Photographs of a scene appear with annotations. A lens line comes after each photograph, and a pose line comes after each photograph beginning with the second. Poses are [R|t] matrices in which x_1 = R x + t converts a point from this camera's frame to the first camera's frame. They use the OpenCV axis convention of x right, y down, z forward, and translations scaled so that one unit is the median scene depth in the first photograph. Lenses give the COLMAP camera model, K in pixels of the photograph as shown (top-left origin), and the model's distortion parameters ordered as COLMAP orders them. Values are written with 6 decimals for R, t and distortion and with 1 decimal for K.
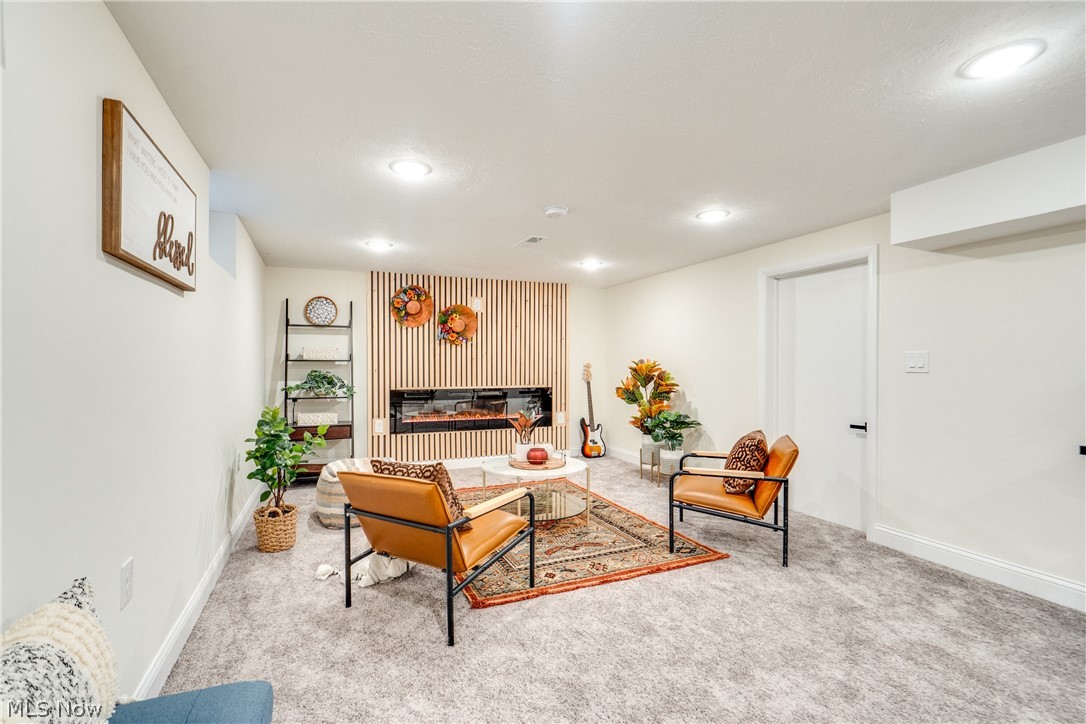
lens RADIAL K [[504.0, 0, 541.9], [0, 504.0, 359.9], [0, 0, 1]] dist [-0.010477, 0.003019]
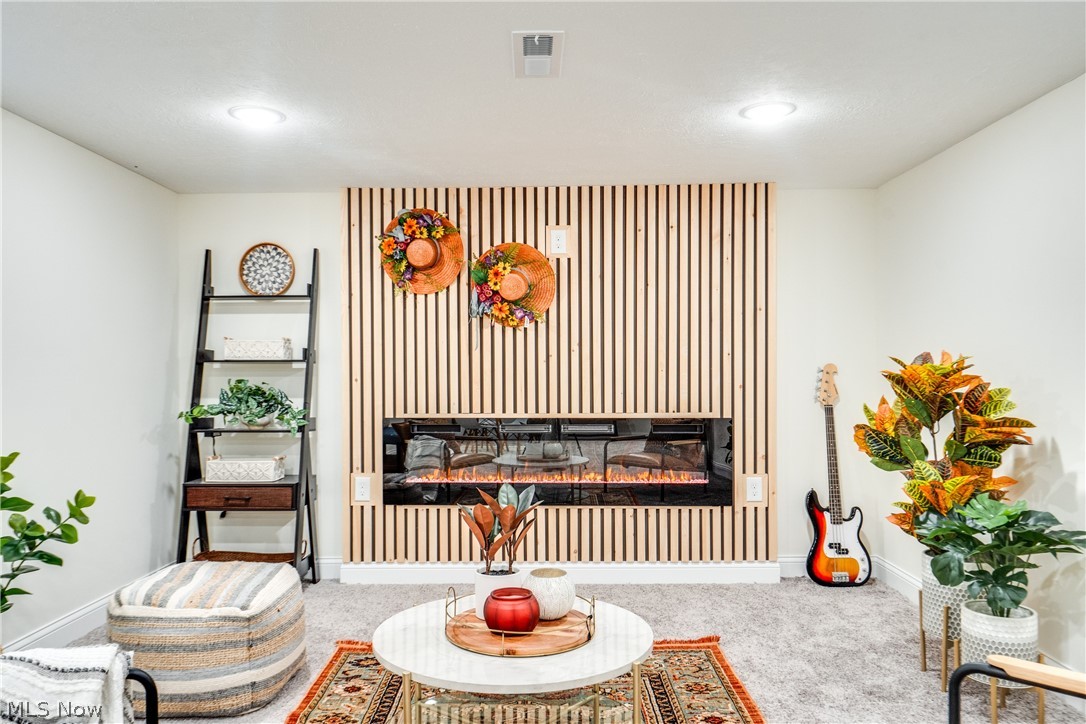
lens RADIAL K [[806.3, 0, 534.7], [0, 806.3, 362.9], [0, 0, 1]] dist [0.003273, 0.003431]
pose [[0.910806, -0.005355, -0.412800, 0.186106], [0.006110, 0.999981, 0.000508, 0.004871], [0.412790, -0.002985, 0.910821, 0.340088]]
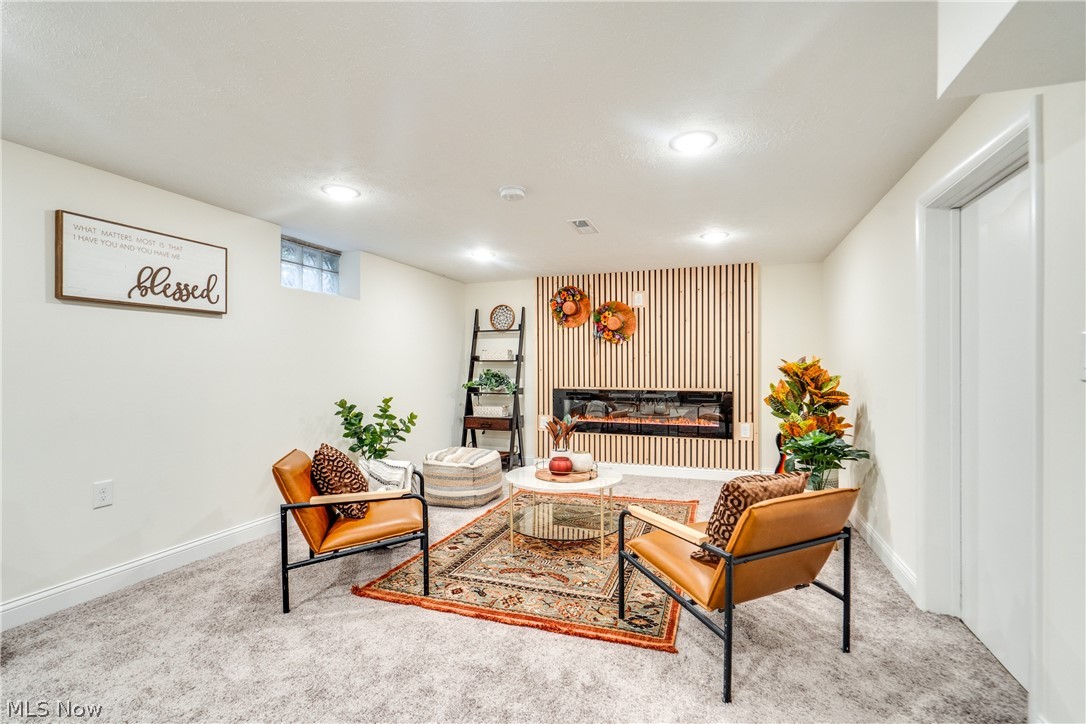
lens RADIAL K [[504.0, 0, 549.3], [0, 504.0, 359.0], [0, 0, 1]] dist [-0.010477, 0.003019]
pose [[0.732059, -0.008179, -0.681192, 0.429587], [0.006124, 0.999967, -0.005425, 0.004417], [0.681214, -0.000200, 0.732085, 0.244040]]
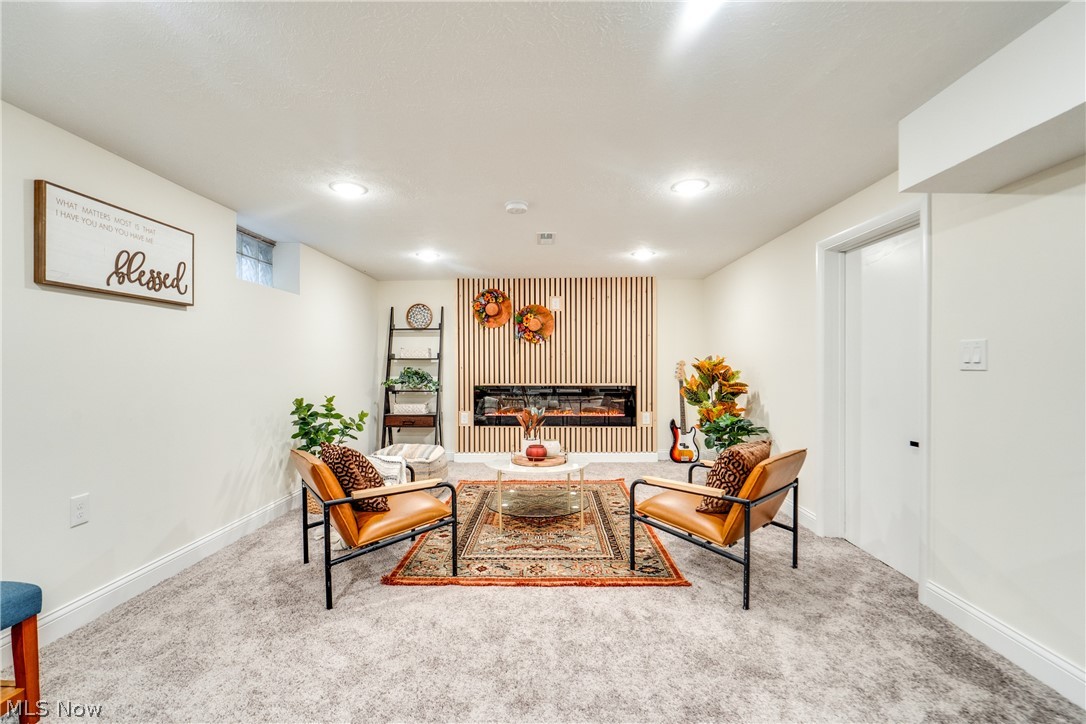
lens RADIAL K [[498.4, 0, 541.2], [0, 498.4, 359.9], [0, 0, 1]] dist [-0.015641, 0.005939]
pose [[0.908875, -0.004086, -0.417048, 0.301750], [0.004310, 0.999991, -0.000404, 0.005566], [0.417046, -0.001430, 0.908884, 0.079798]]
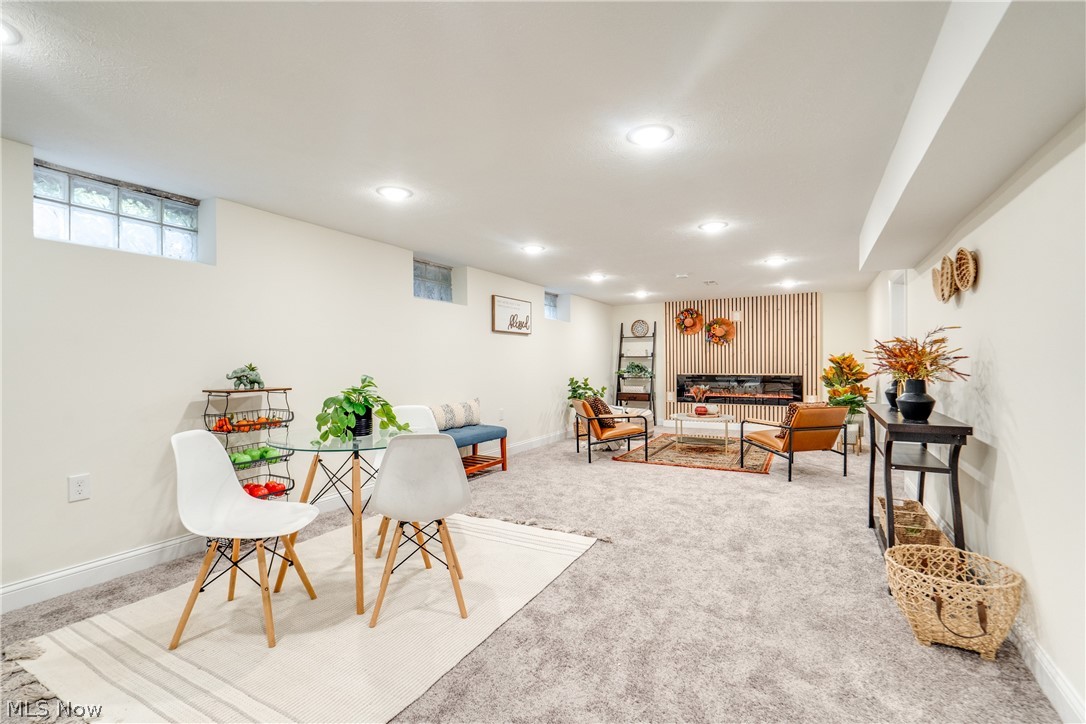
lens RADIAL K [[498.4, 0, 520.3], [0, 498.4, 365.8], [0, 0, 1]] dist [-0.015641, 0.005939]
pose [[0.587378, 0.000735, -0.809313, 0.728715], [0.012509, 0.999872, 0.009986, 0.010155], [0.809216, -0.015990, 0.587293, -0.351362]]
